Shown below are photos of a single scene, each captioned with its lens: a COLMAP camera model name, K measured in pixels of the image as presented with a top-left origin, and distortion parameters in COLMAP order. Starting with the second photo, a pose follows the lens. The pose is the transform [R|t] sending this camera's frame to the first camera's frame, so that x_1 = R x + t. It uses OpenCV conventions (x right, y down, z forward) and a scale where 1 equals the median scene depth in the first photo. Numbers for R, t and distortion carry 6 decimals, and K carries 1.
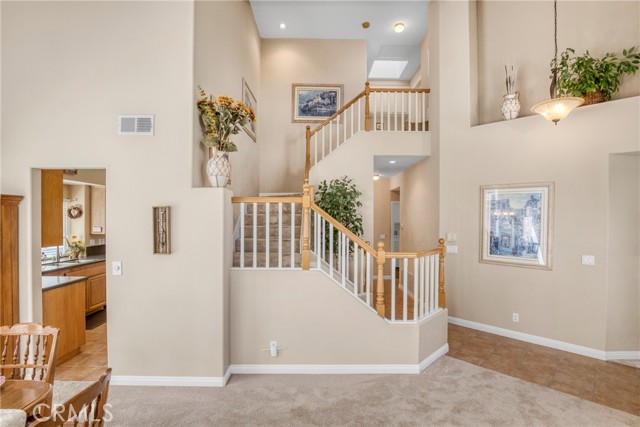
lens RADIAL K [[308.9, 0, 319.9], [0, 308.9, 214.4], [0, 0, 1]] dist [-0.004389, -0.000862]
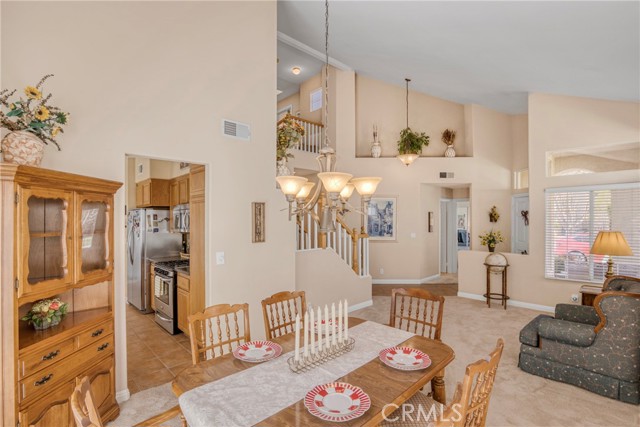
lens RADIAL K [[308.9, 0, 315.9], [0, 308.9, 214.2], [0, 0, 1]] dist [-0.004389, -0.000862]
pose [[0.725117, 0.002045, 0.688622, -0.908466], [0.001982, 0.999985, -0.005057, 0.019933], [-0.688622, 0.005032, 0.725103, -0.014675]]
